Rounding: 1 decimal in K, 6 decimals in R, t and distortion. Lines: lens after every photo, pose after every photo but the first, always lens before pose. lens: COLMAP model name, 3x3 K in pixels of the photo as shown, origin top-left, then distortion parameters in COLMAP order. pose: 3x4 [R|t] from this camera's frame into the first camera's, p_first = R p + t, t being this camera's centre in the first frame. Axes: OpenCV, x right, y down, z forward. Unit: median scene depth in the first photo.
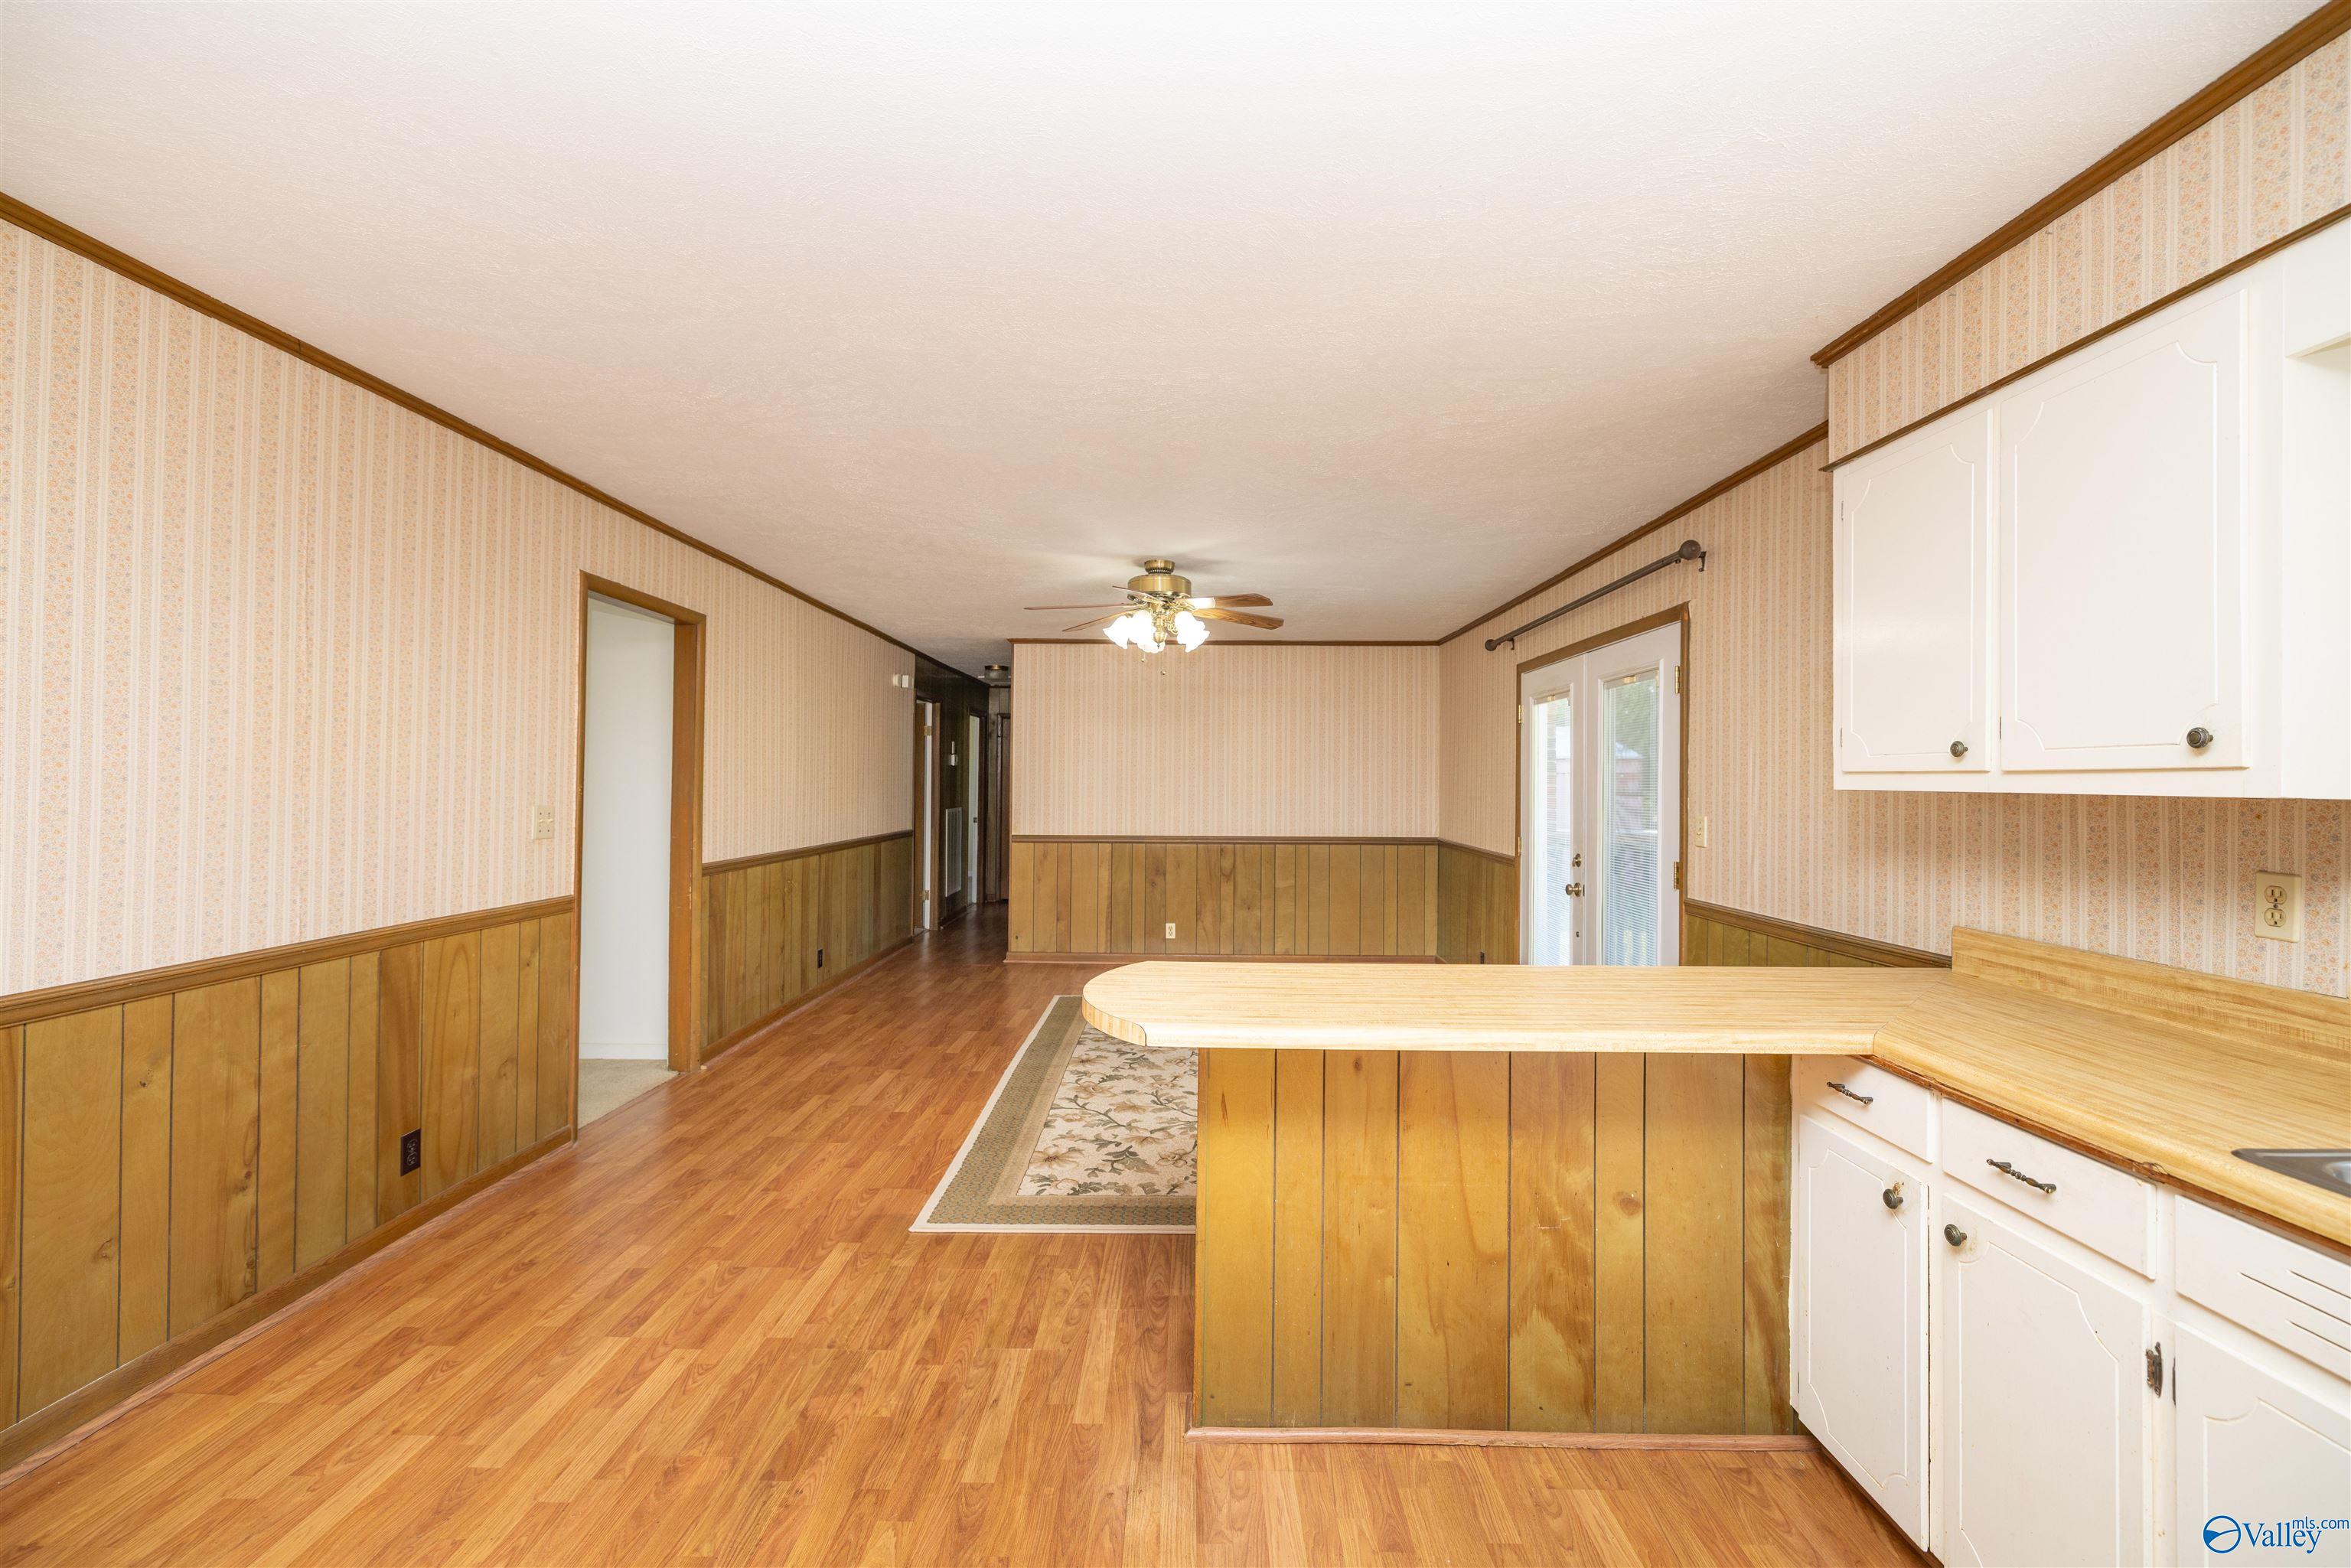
lens RADIAL K [[991.3, 0, 1181.8], [0, 991.3, 782.5], [0, 0, 1]] dist [-0.002885, 0.000356]
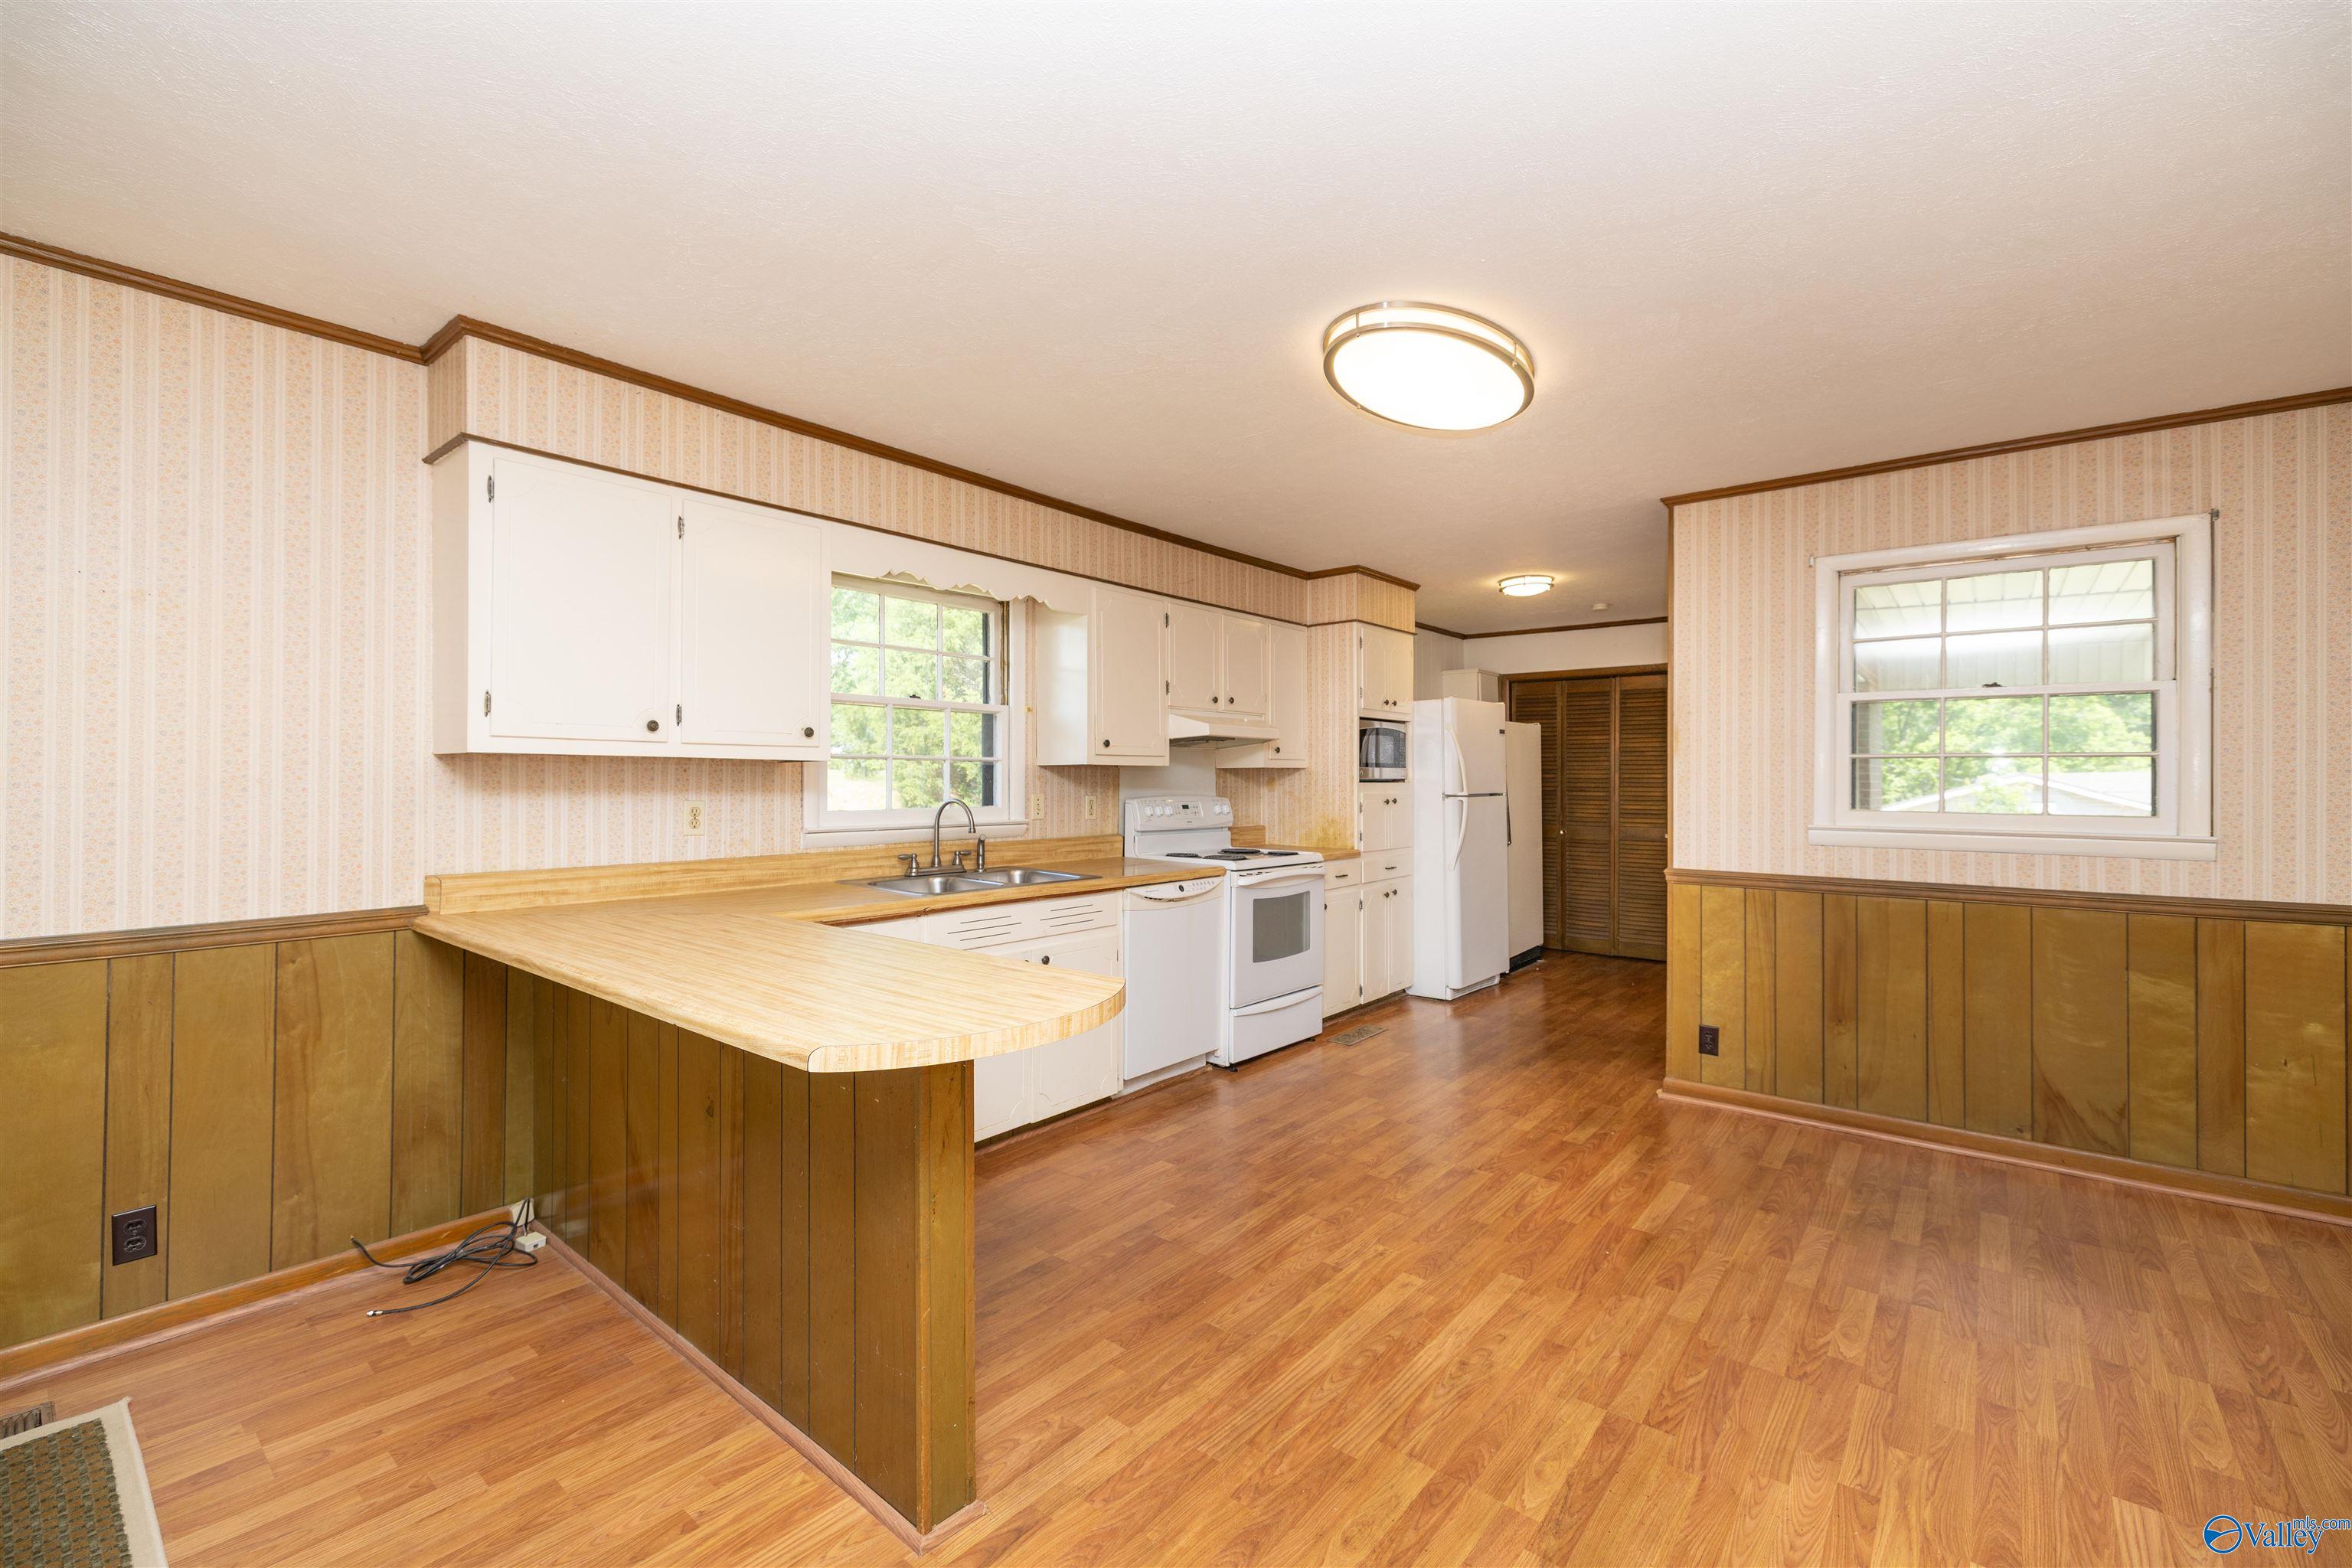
lens RADIAL K [[991.7, 0, 1191.1], [0, 991.7, 772.4], [0, 0, 1]] dist [-0.002885, 0.000356]
pose [[-0.787360, -0.011030, 0.616395, -0.659146], [-0.014240, 0.999899, -0.000298, 0.021888], [-0.616329, -0.009012, -0.787437, 1.576523]]
